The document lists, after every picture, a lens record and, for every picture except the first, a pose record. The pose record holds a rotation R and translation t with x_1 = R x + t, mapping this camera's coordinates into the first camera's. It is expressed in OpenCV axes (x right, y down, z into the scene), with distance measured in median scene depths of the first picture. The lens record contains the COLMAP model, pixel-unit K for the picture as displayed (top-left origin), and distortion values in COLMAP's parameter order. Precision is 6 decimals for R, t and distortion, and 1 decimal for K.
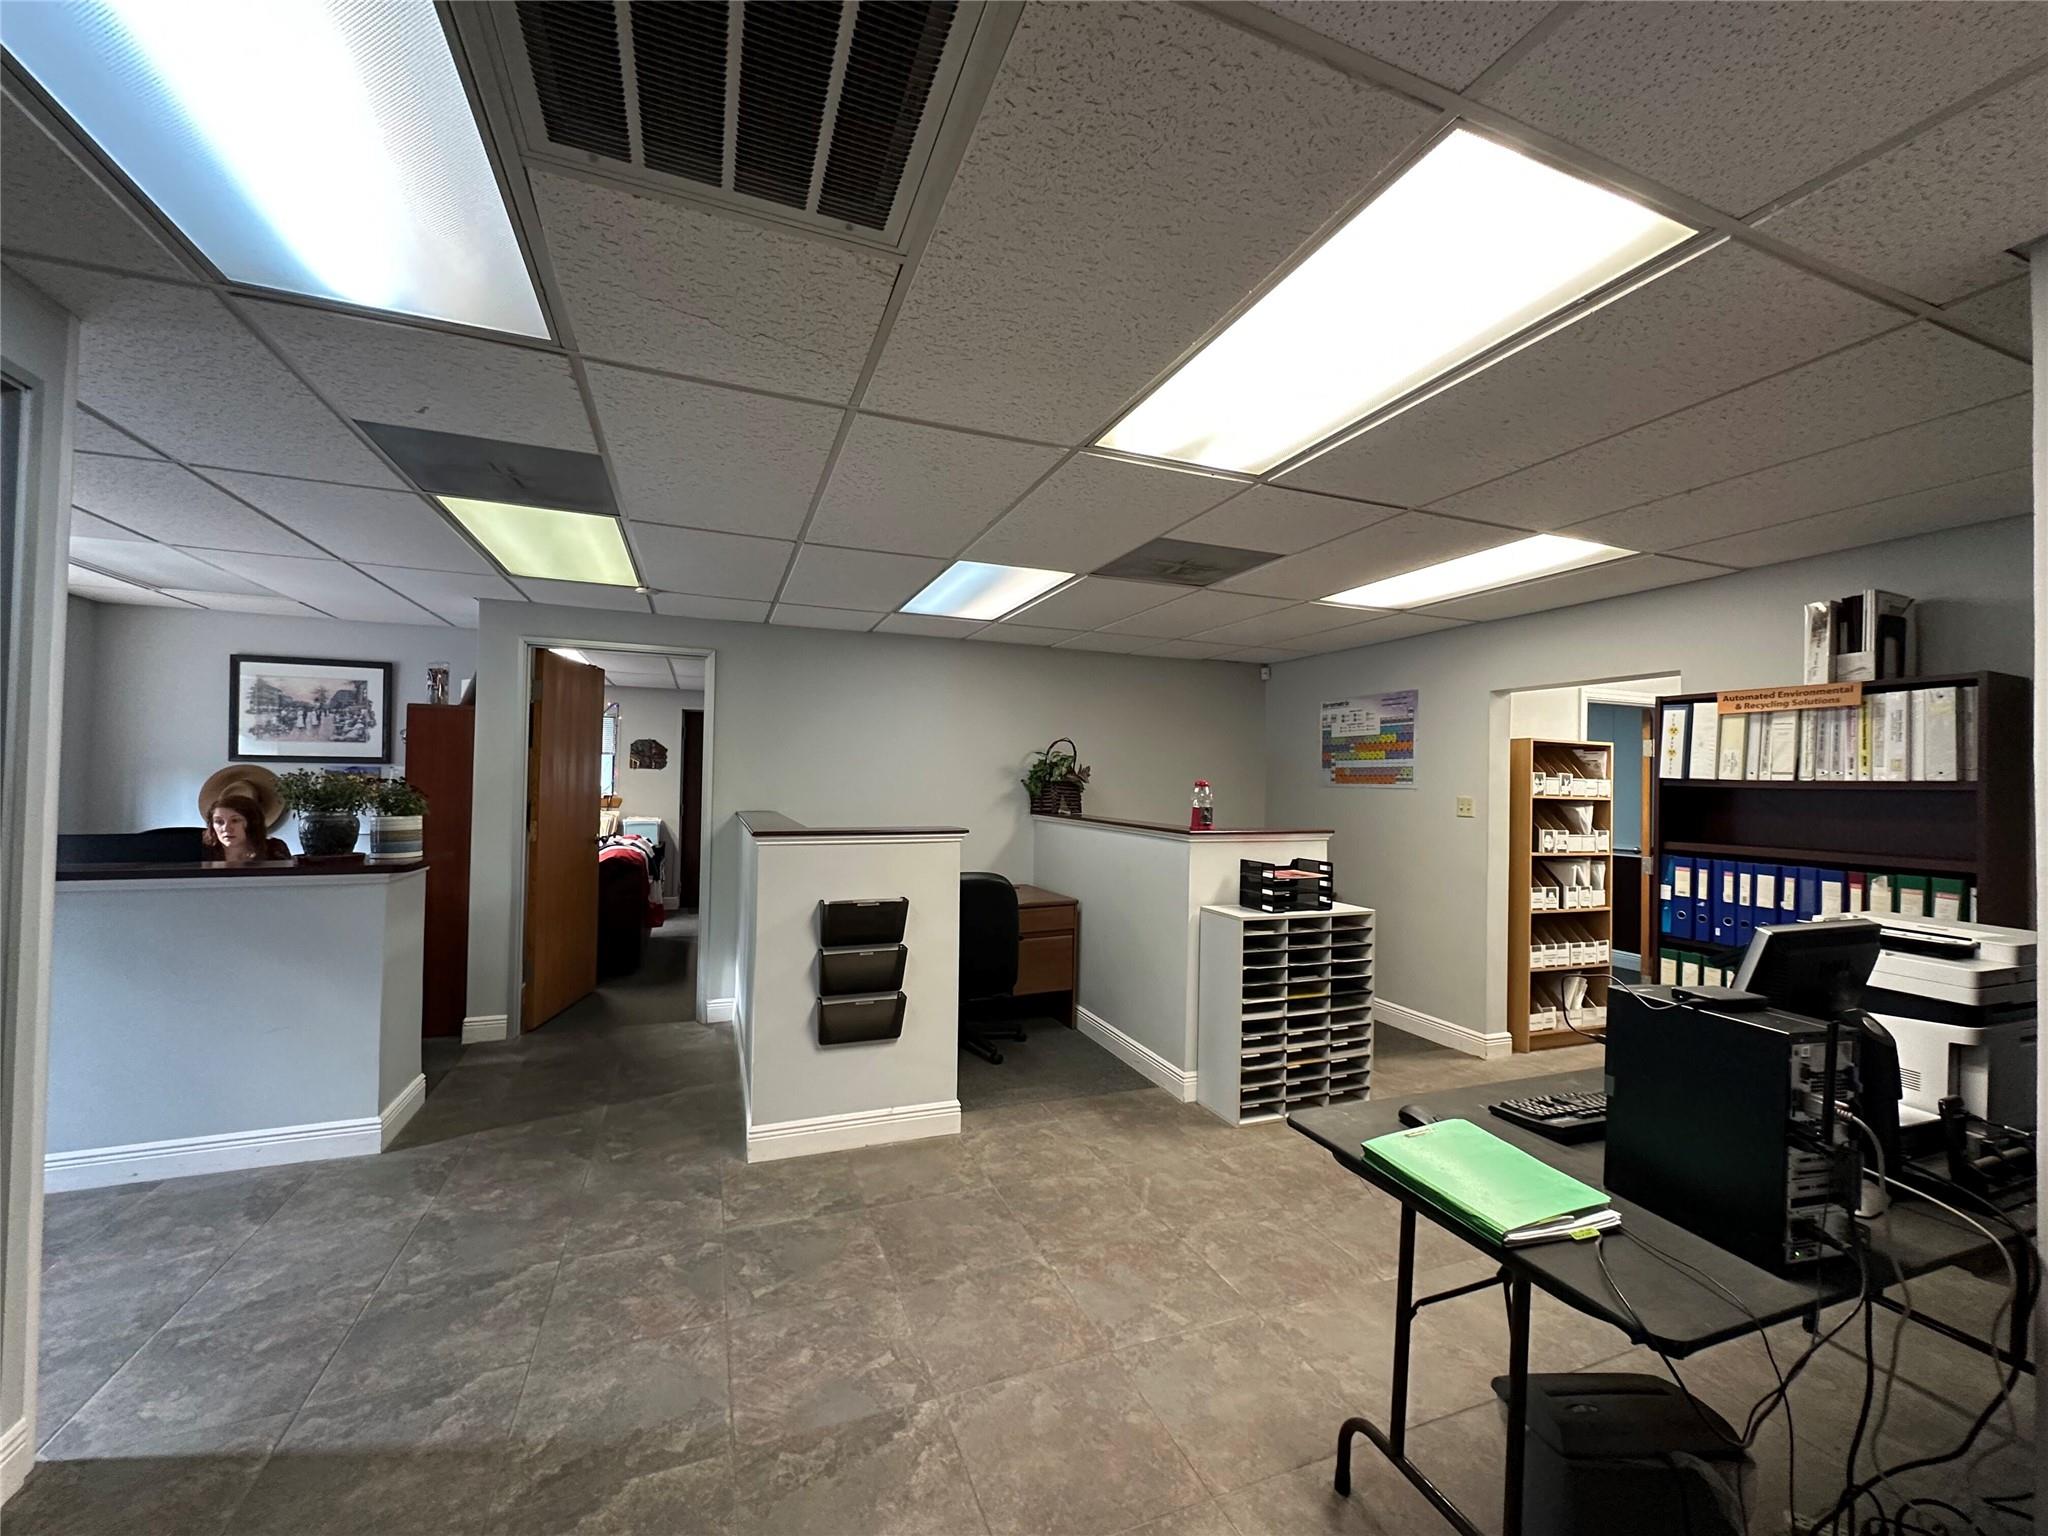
lens RADIAL K [[822.2, 0, 1030.2], [0, 822.2, 771.3], [0, 0, 1]] dist [0.000146, -0.000322]
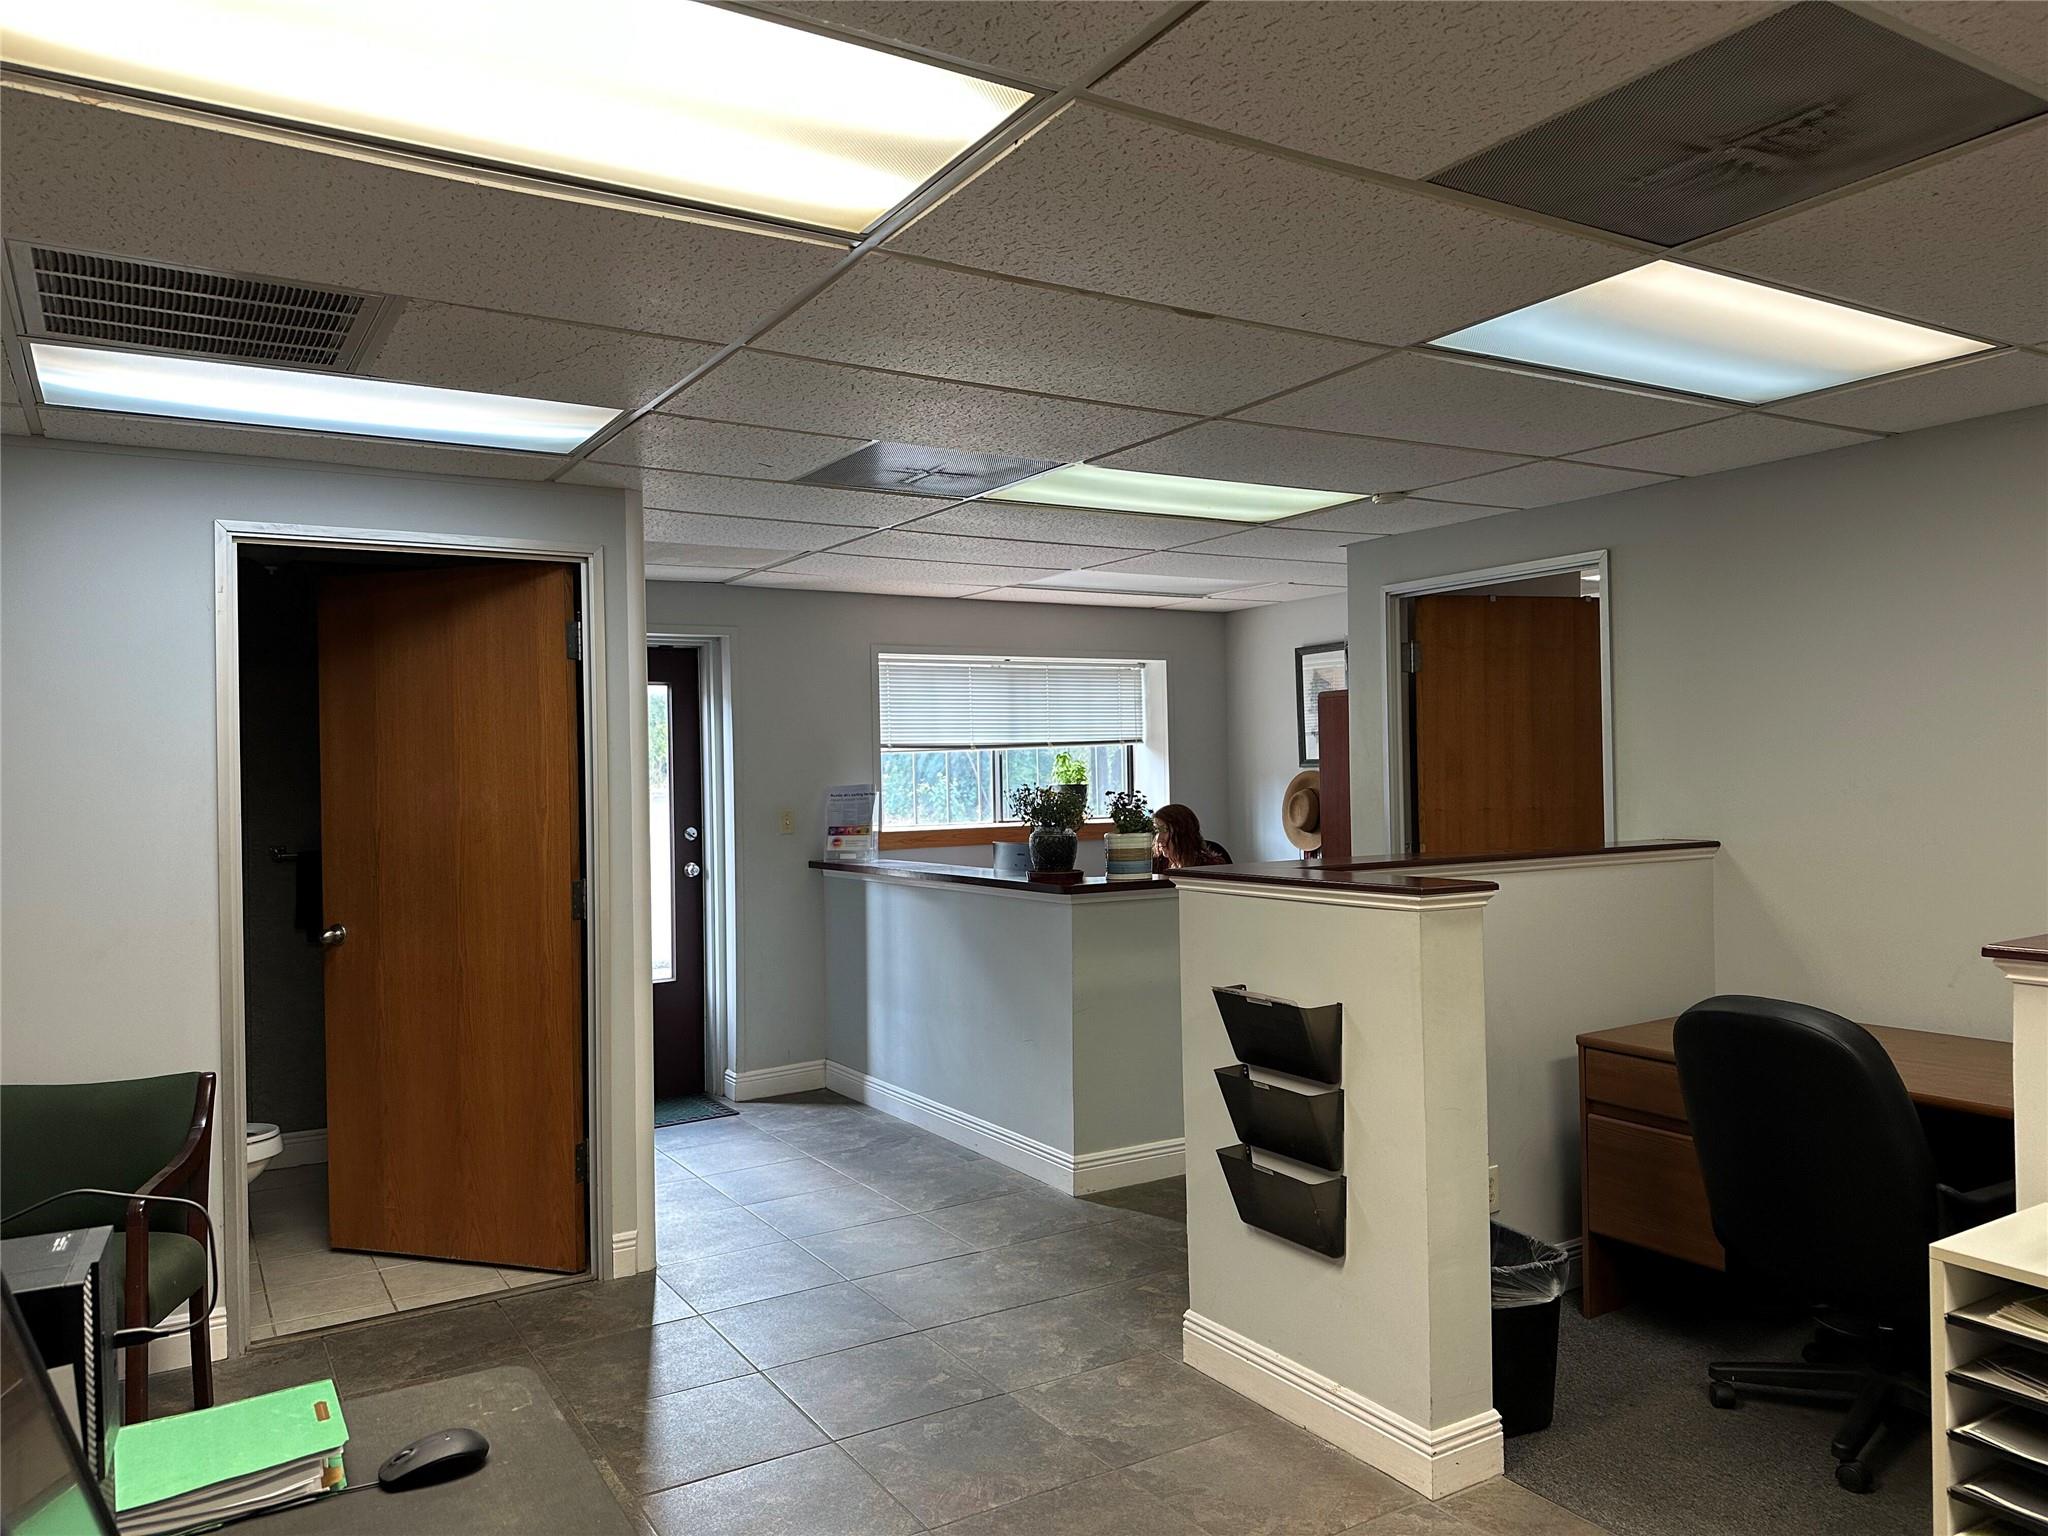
lens RADIAL K [[1427.2, 0, 1027.9], [0, 1427.2, 764.1], [0, 0, 1]] dist [0.001523, -0.000971]
pose [[0.180947, -0.024427, -0.983189, 0.769335], [0.029539, 0.999375, -0.019393, 0.008137], [0.983049, -0.025533, 0.181556, 0.654760]]
